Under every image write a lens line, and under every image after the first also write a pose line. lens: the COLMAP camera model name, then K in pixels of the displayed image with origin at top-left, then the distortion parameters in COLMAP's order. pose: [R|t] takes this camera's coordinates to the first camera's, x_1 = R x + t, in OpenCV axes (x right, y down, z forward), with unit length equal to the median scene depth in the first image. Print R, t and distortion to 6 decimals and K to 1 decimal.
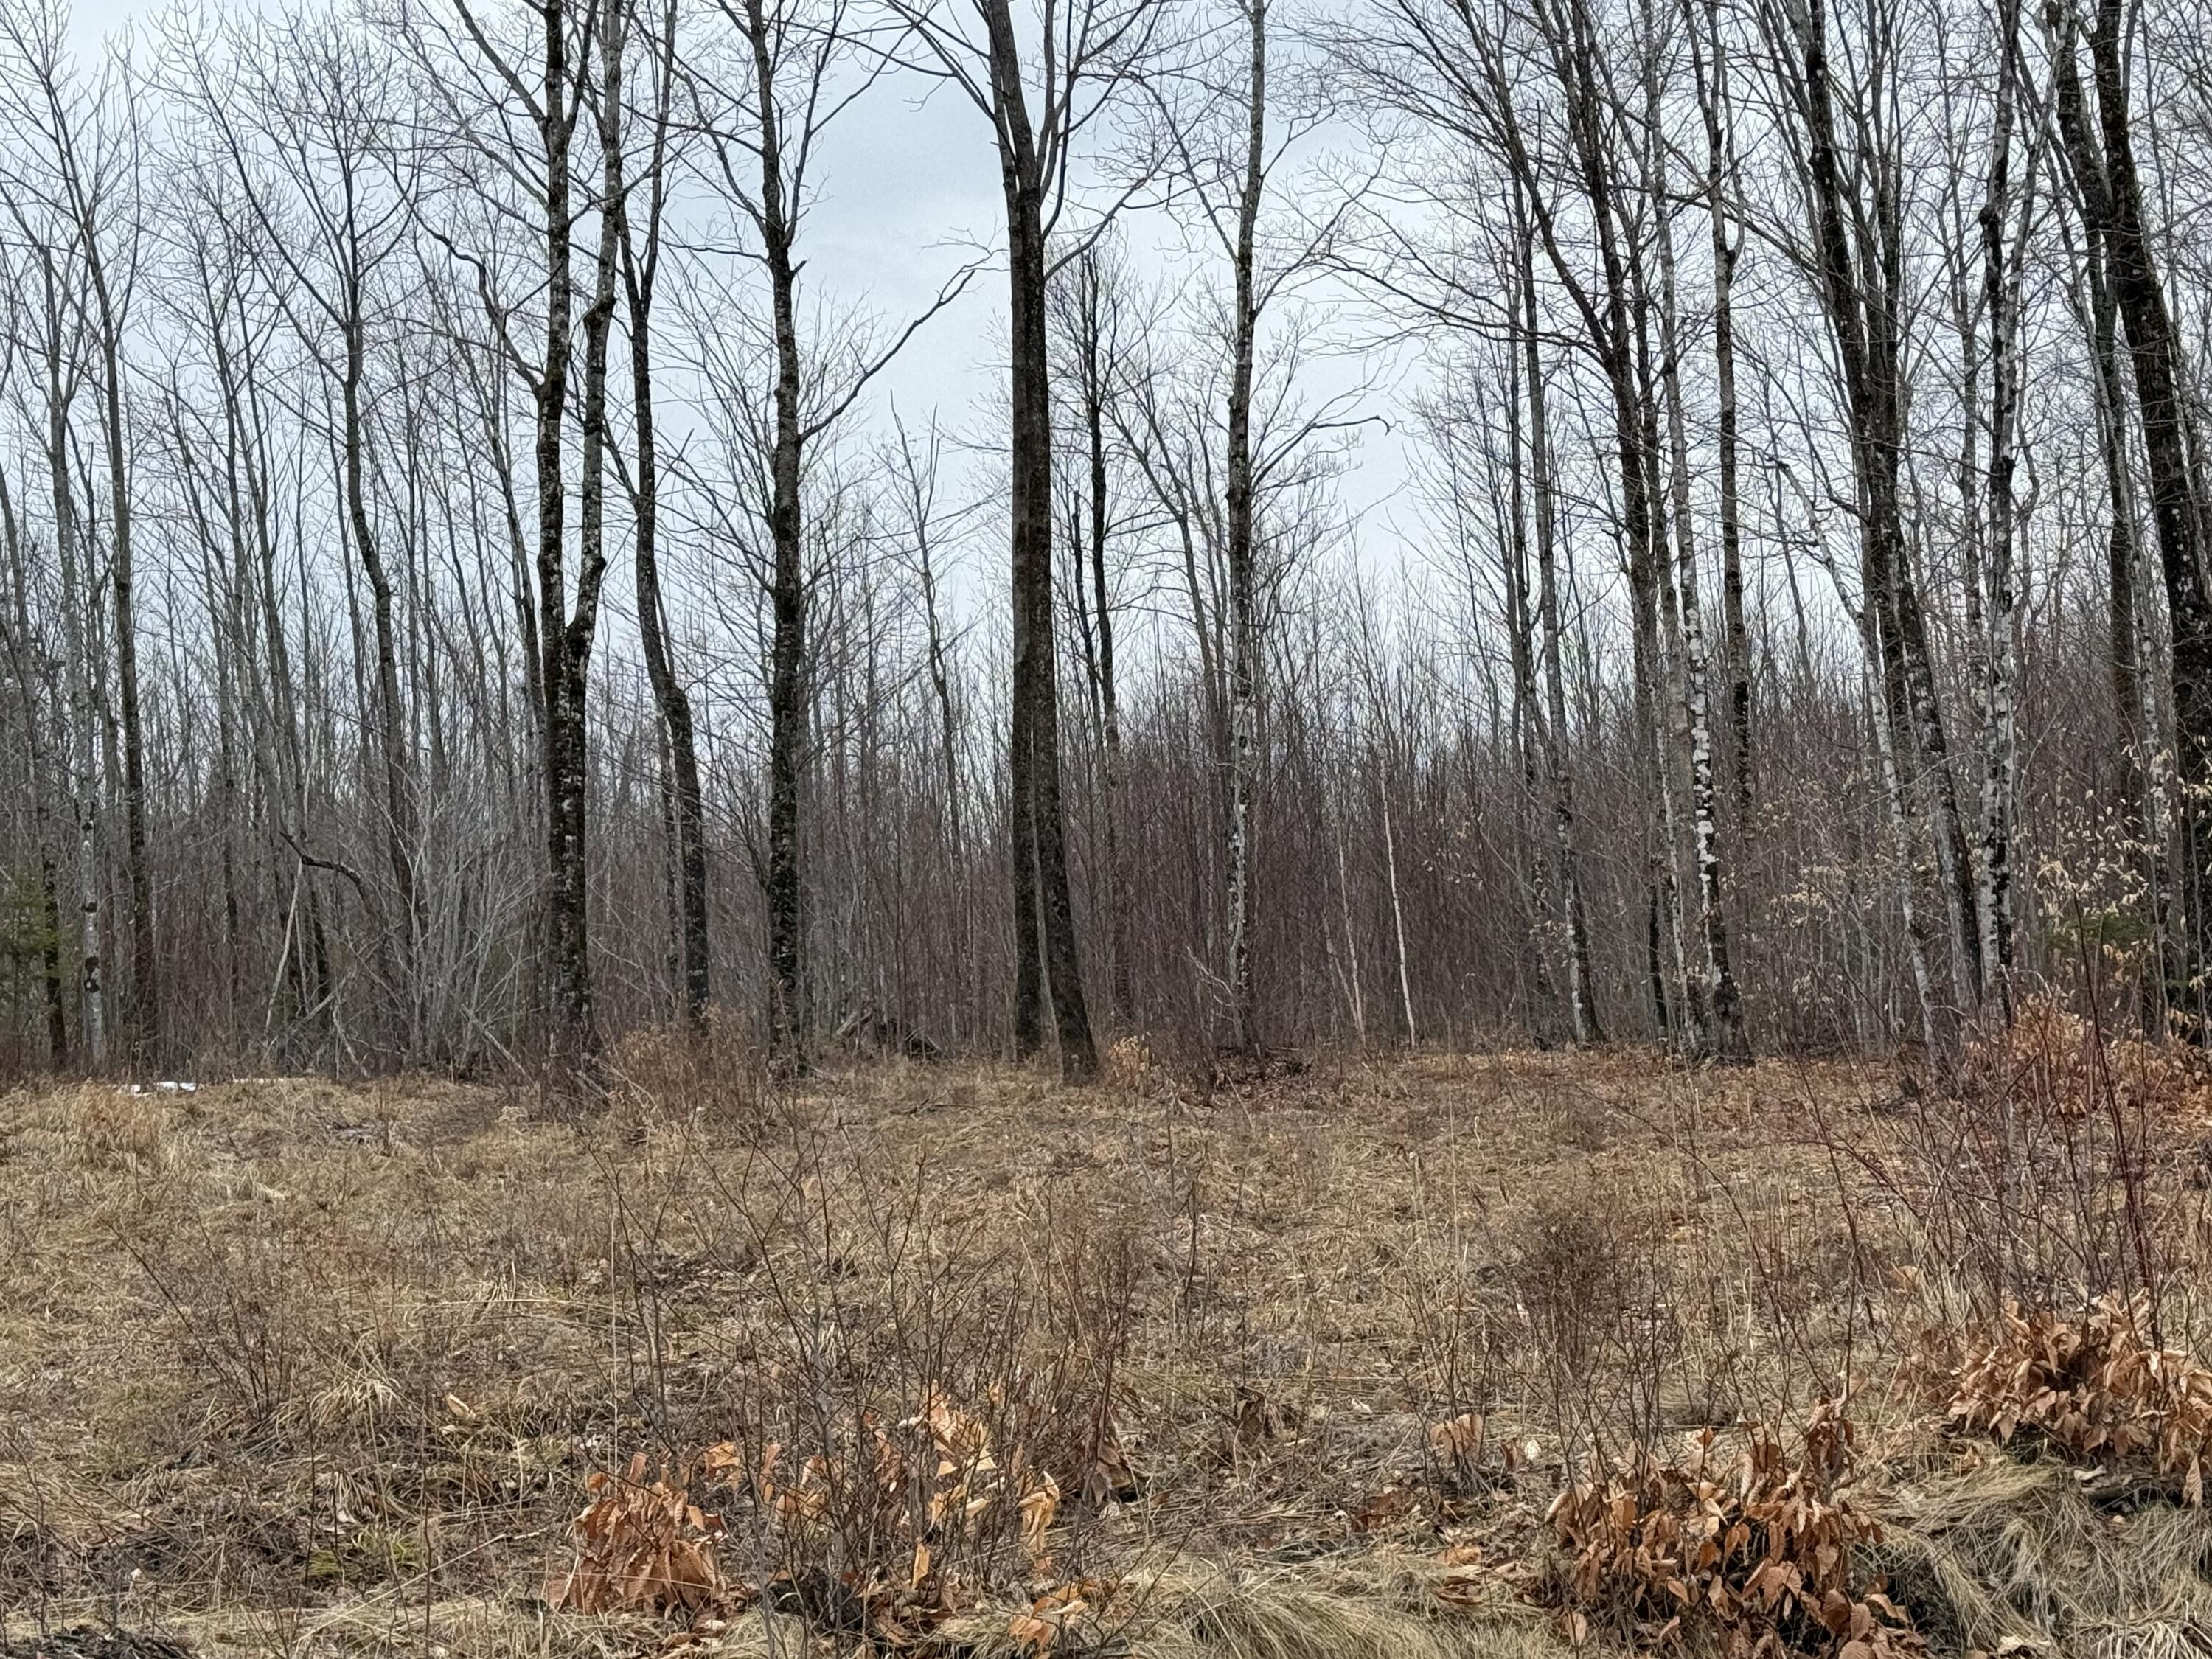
lens RADIAL K [[3789.5, 0, 1106.0], [0, 3789.5, 829.5], [0, 0, 1]] dist [0.024777, 0.027891]
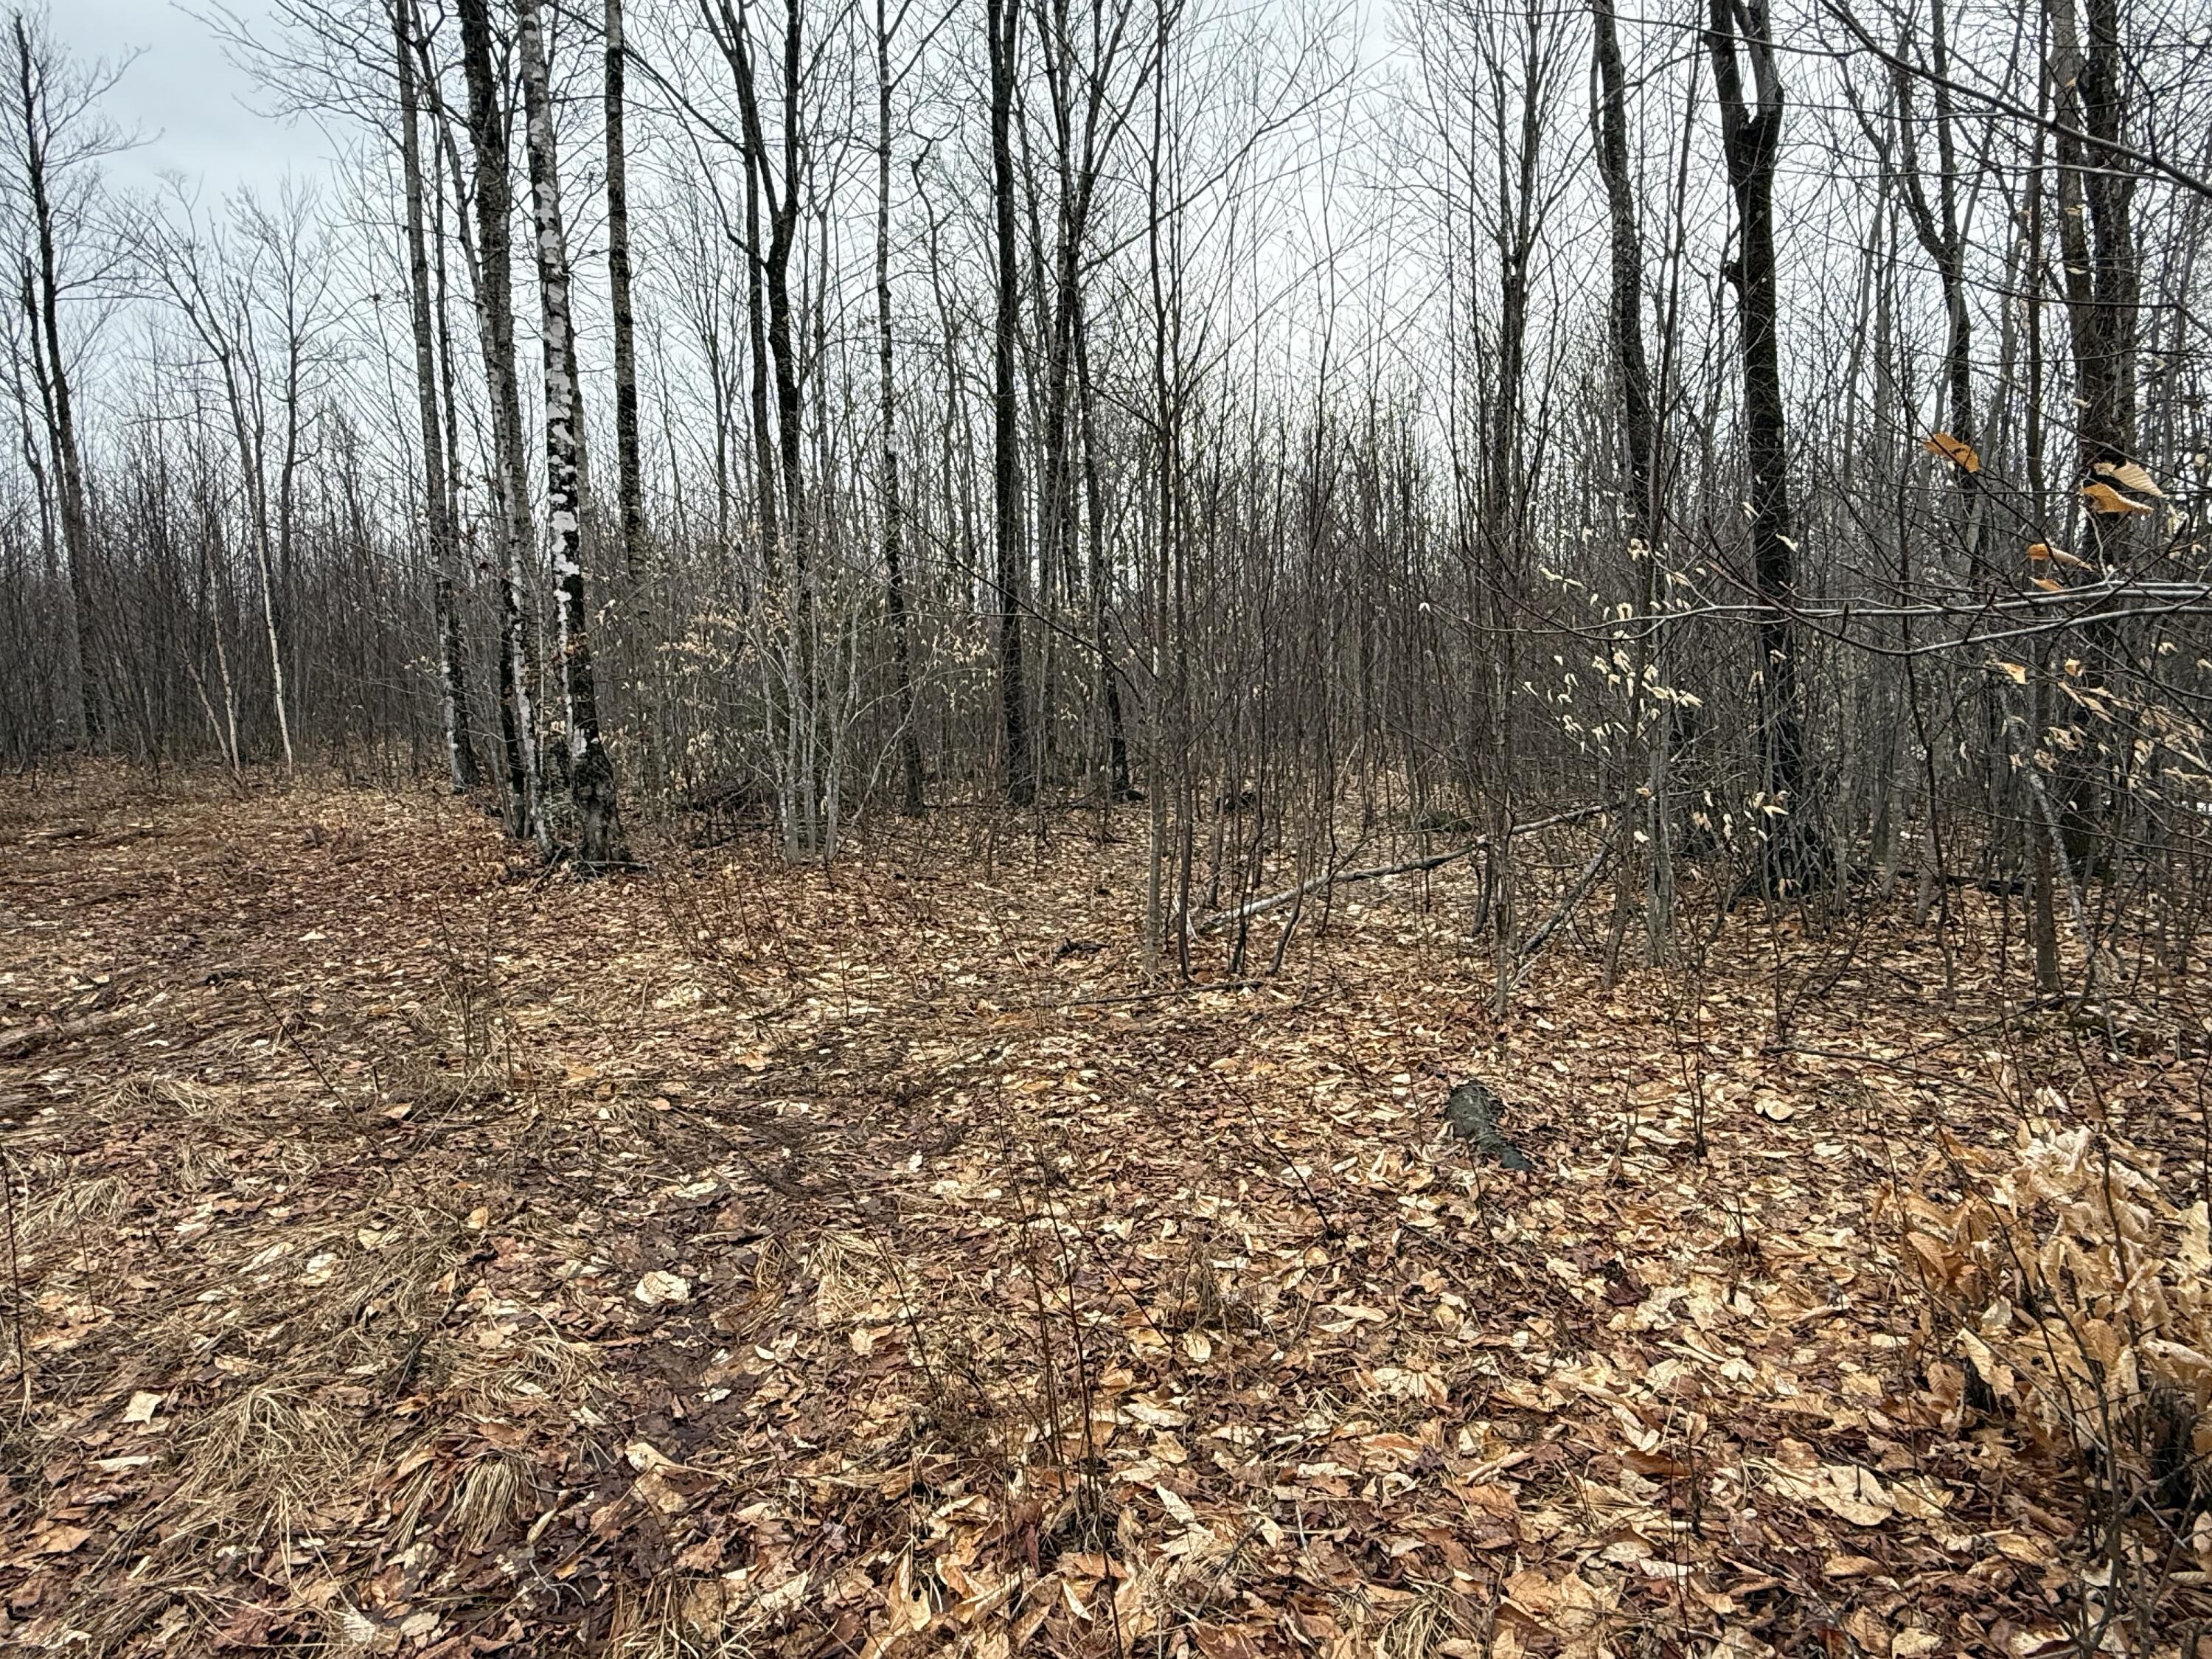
lens RADIAL K [[1286.4, 0, 1106.0], [0, 1286.4, 829.5], [0, 0, 1]] dist [0.000889, -0.001089]
pose [[0.873703, -0.010291, 0.486351, 0.120909], [-0.058849, 0.990198, 0.126670, 0.017651], [-0.482887, -0.139293, 0.864533, 0.693223]]
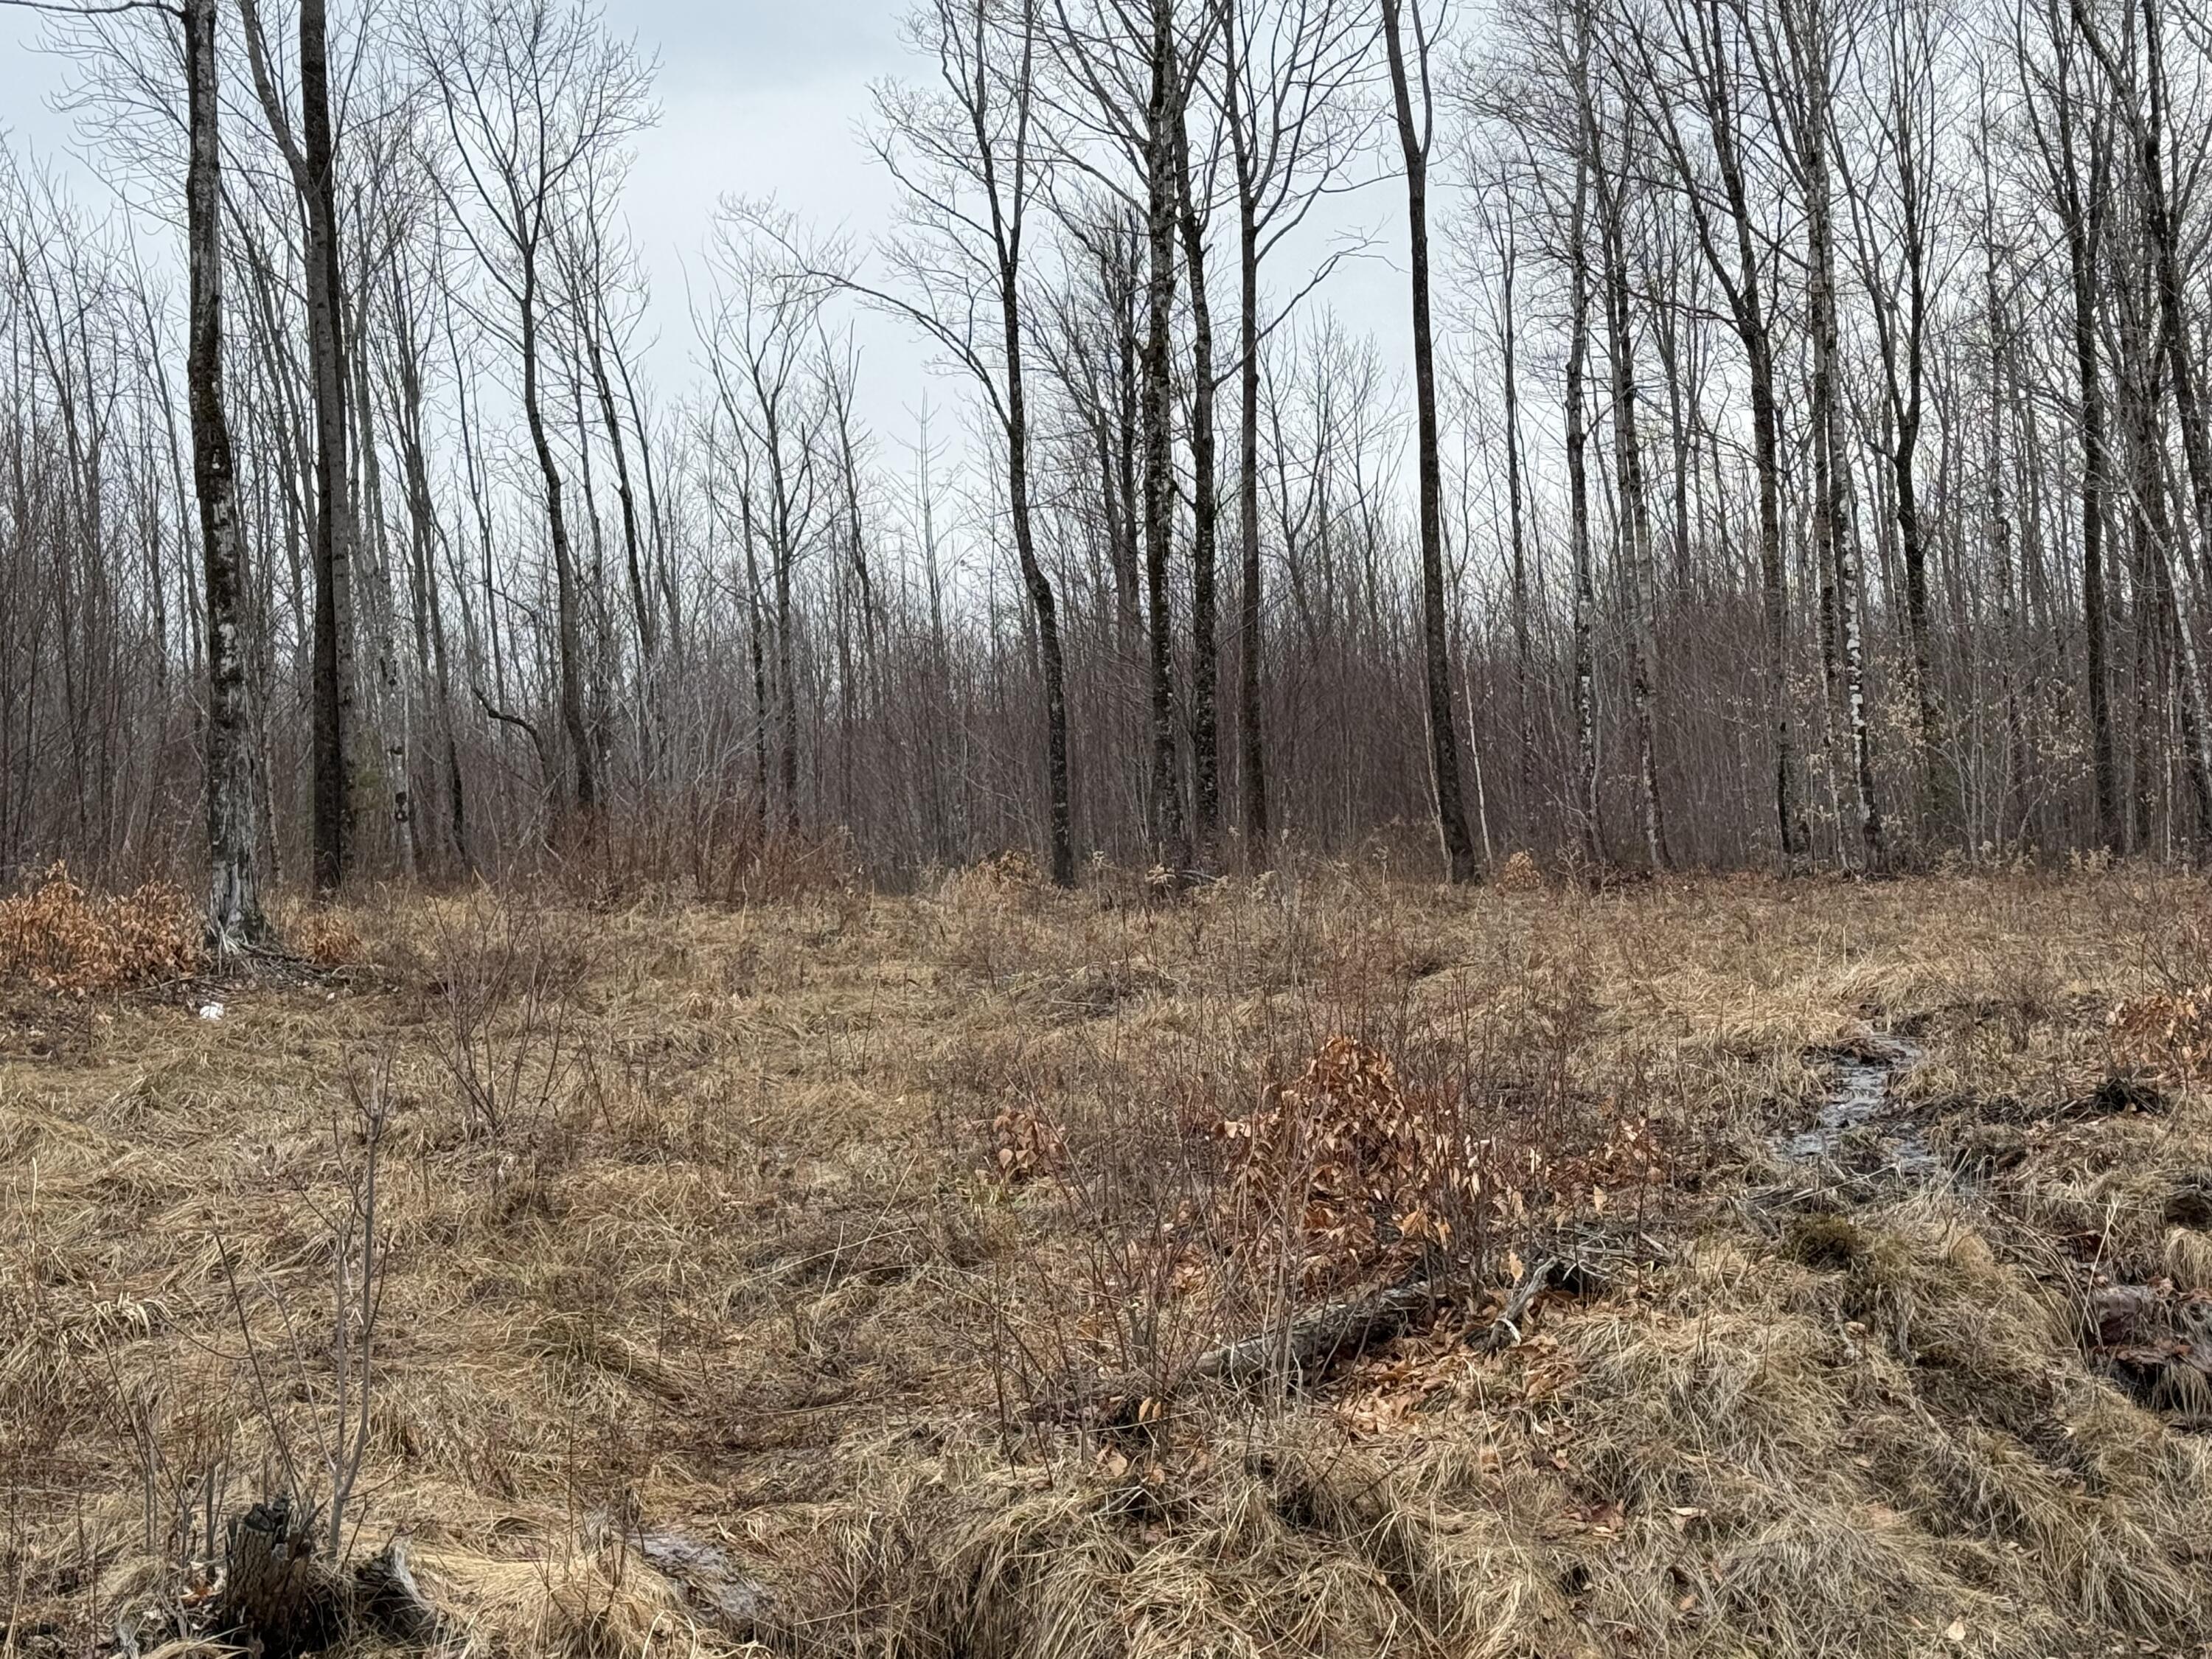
lens RADIAL K [[3804.8, 0, 1106.0], [0, 3804.8, 829.5], [0, 0, 1]] dist [0.141045, 0.090193]
pose [[0.984288, 0.007910, 0.176391, -0.305543], [-0.013501, 0.999443, 0.030520, 0.007081], [-0.176052, -0.032422, 0.983847, -0.236294]]
